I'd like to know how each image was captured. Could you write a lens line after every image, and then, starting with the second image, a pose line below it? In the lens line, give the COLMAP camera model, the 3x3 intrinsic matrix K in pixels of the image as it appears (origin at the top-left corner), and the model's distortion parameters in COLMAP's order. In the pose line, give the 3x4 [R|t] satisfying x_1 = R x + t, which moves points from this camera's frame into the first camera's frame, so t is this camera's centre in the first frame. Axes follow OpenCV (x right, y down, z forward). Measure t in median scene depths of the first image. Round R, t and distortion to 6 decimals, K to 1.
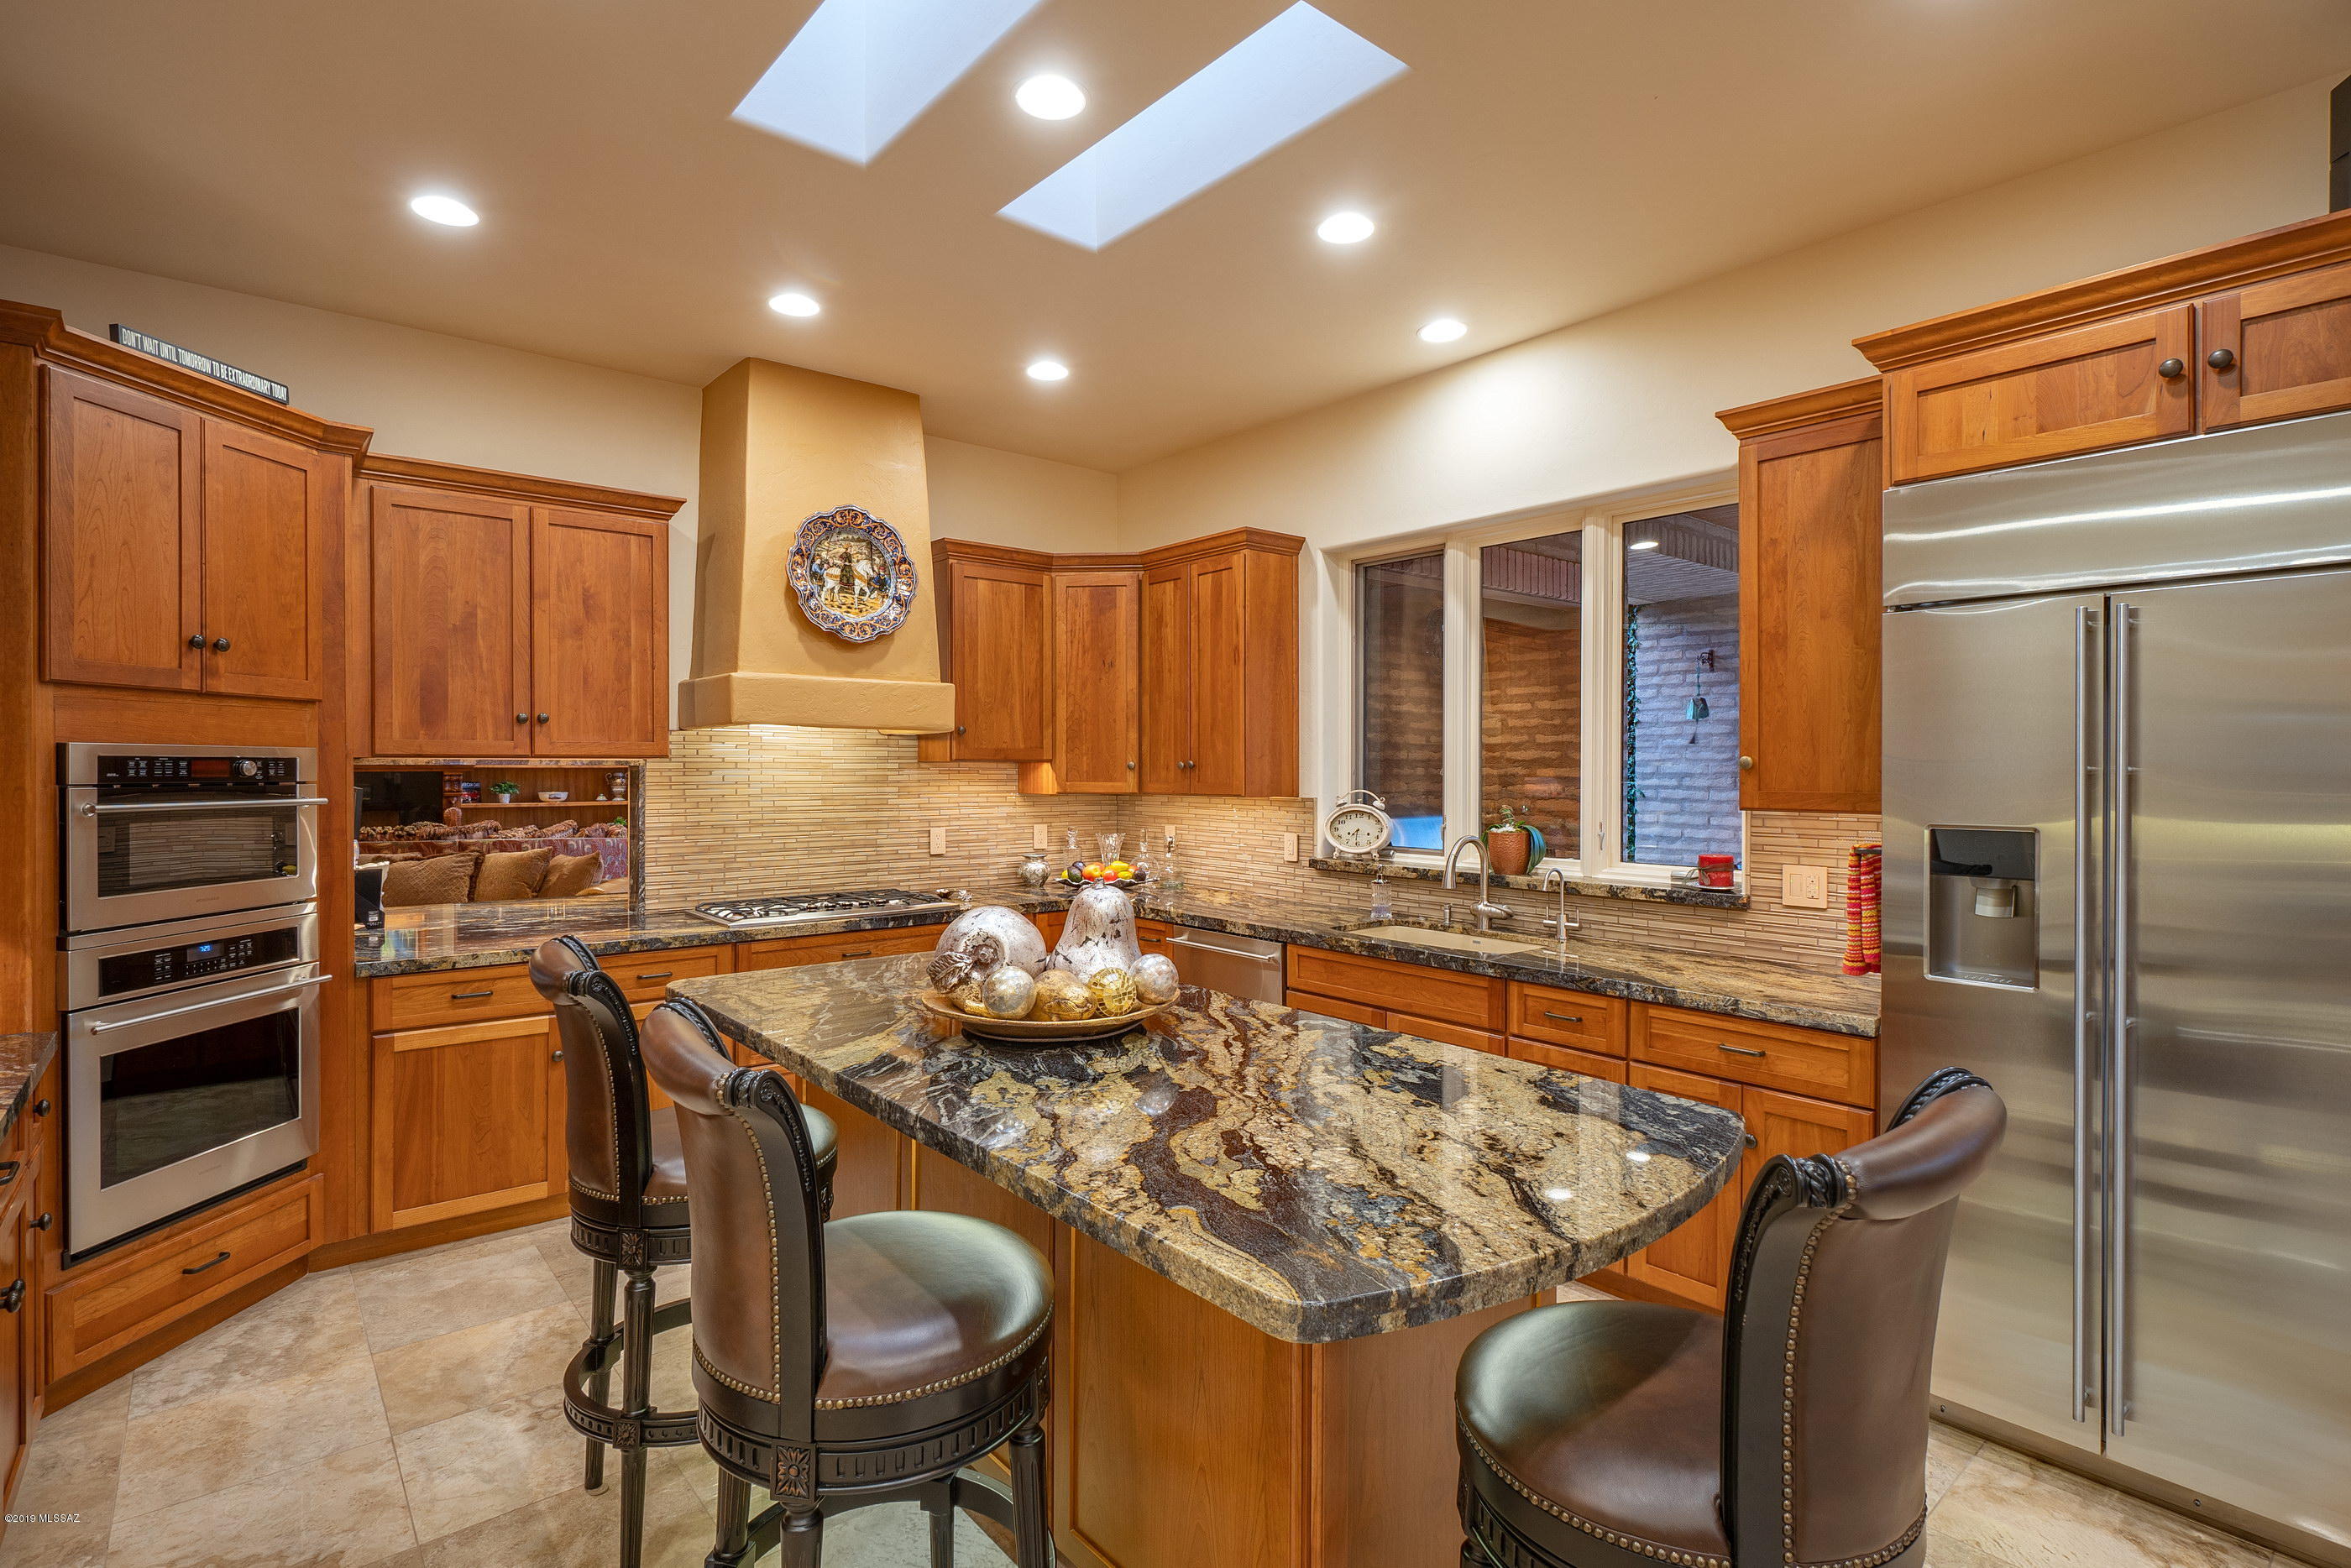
lens RADIAL K [[1144.2, 0, 1187.5], [0, 1144.2, 768.5], [0, 0, 1]] dist [-0.000958, 0.000167]
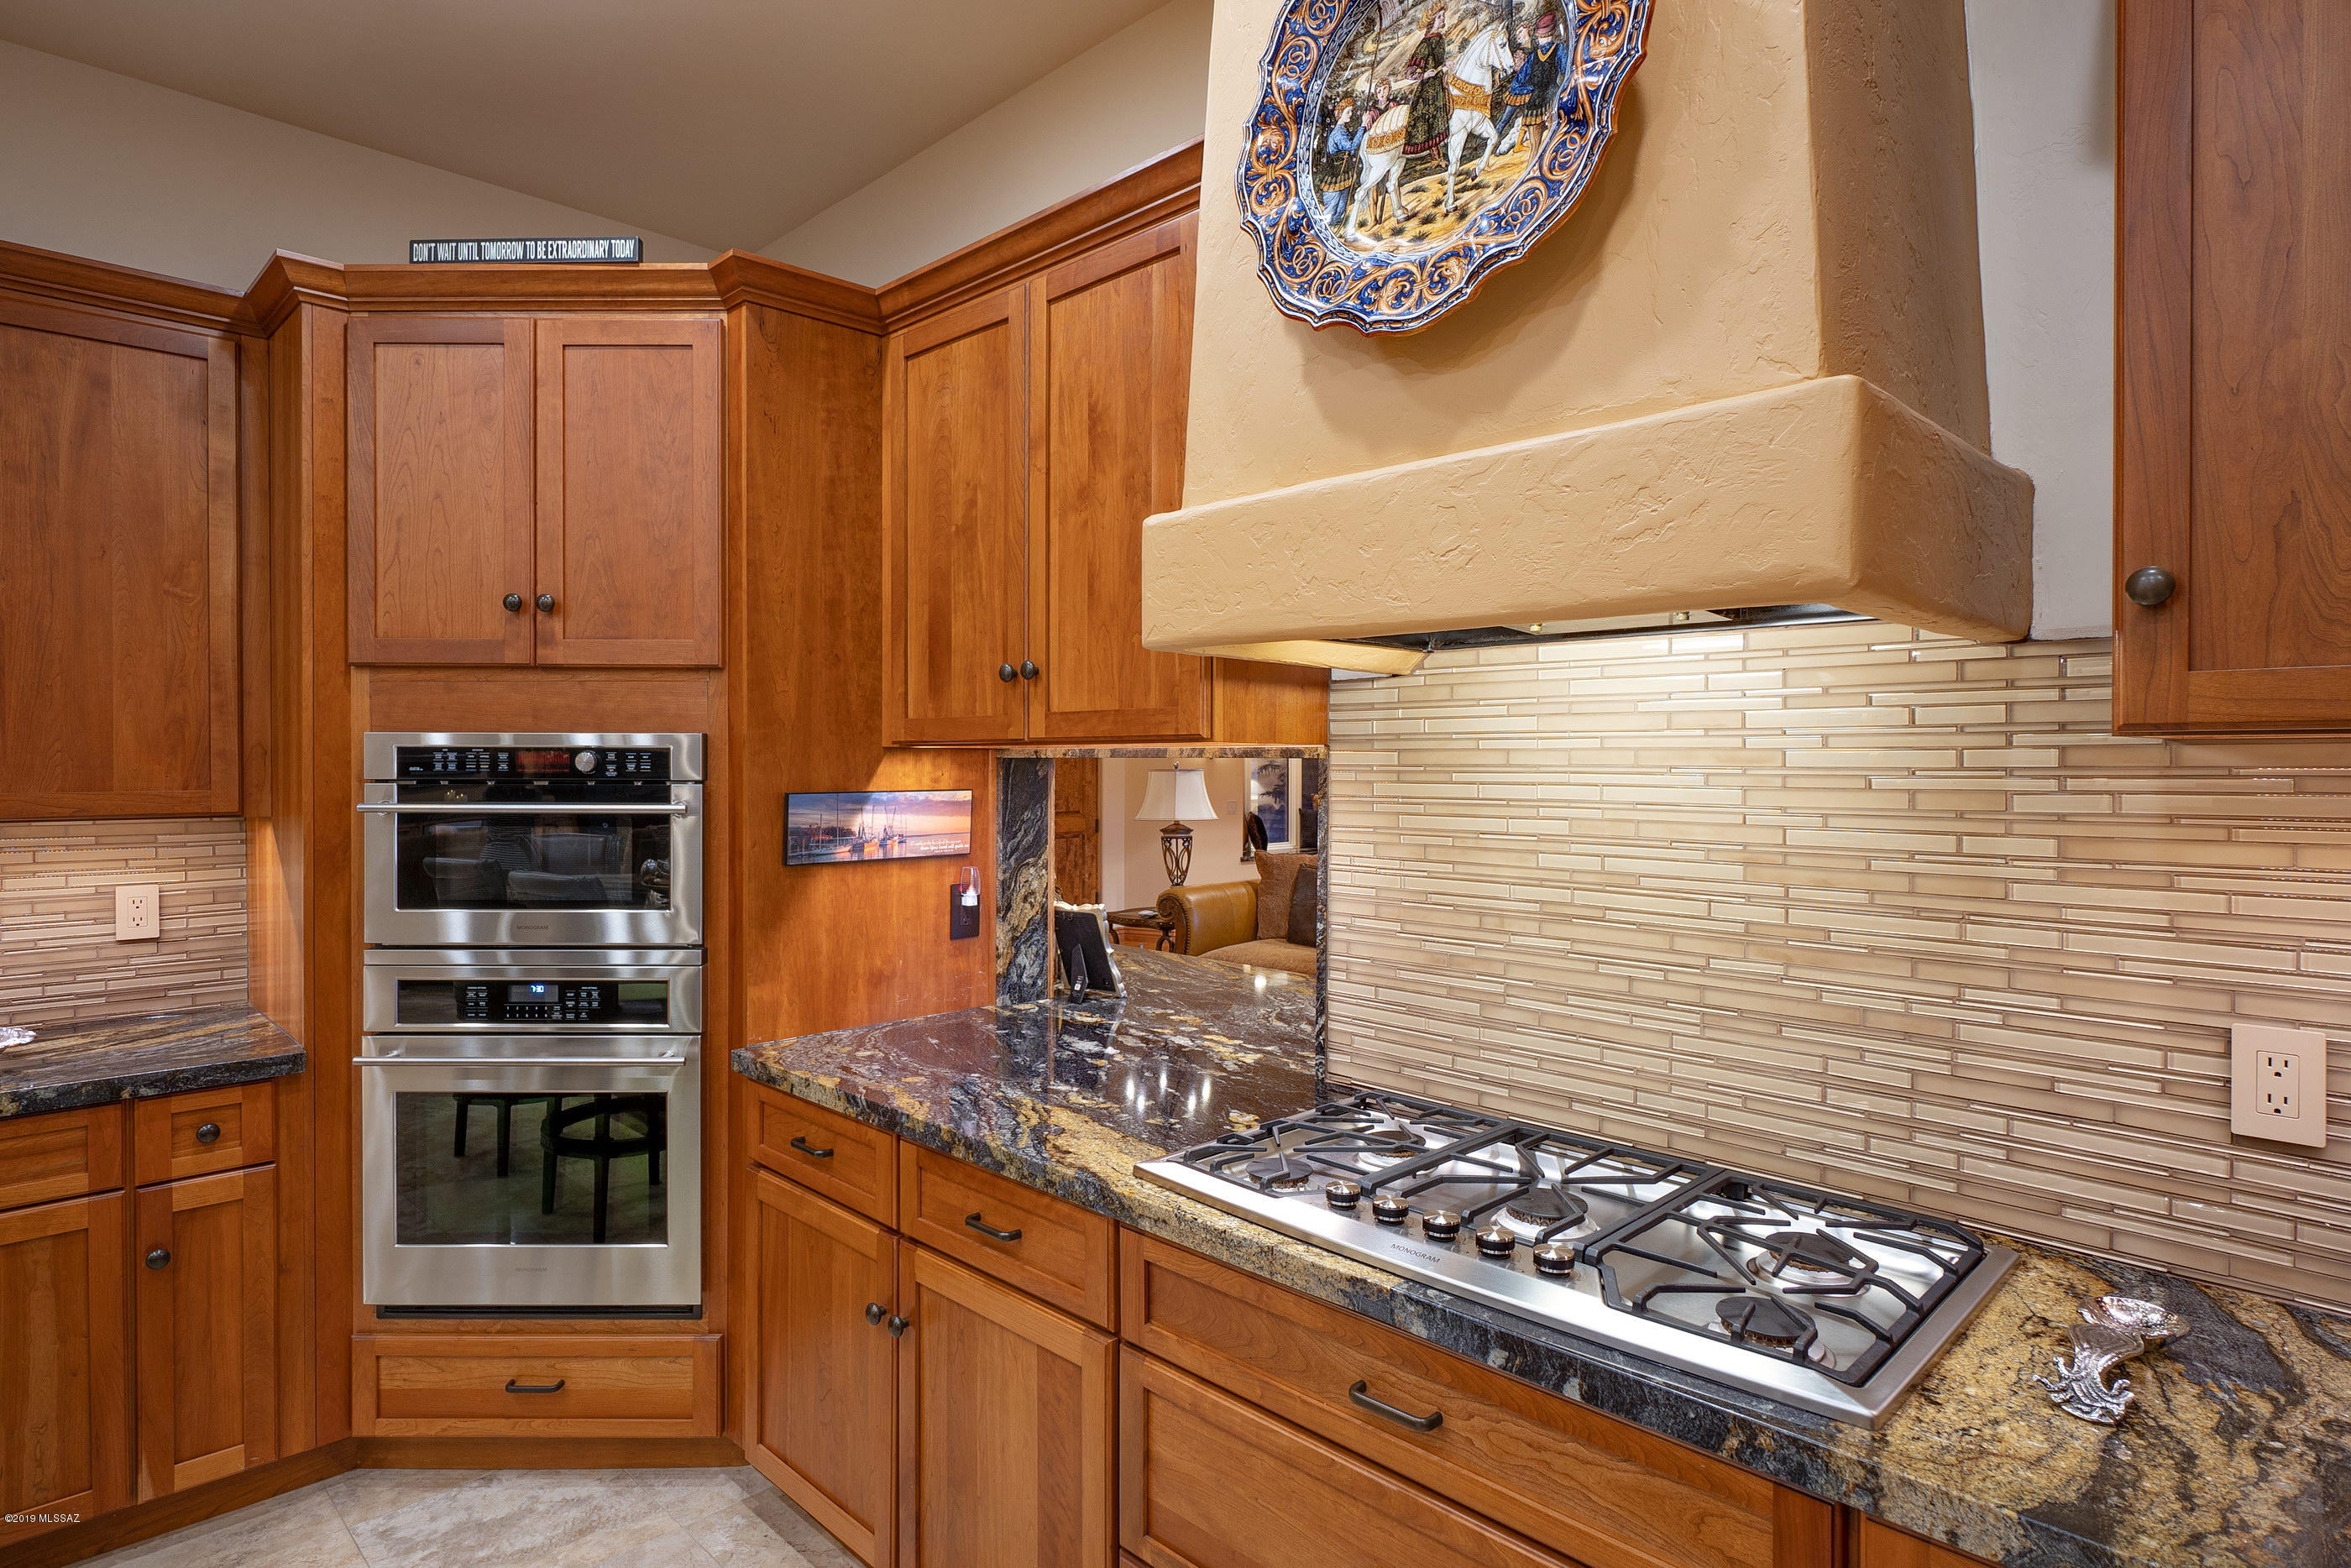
lens RADIAL K [[1237.1, 0, 1169.4], [0, 1237.1, 767.2], [0, 0, 1]] dist [0.001579, 0.000193]
pose [[0.069990, 0.005260, -0.997534, 0.025436], [-0.003276, 0.999982, 0.005043, -0.001889], [0.997542, 0.002915, 0.070006, 1.307696]]
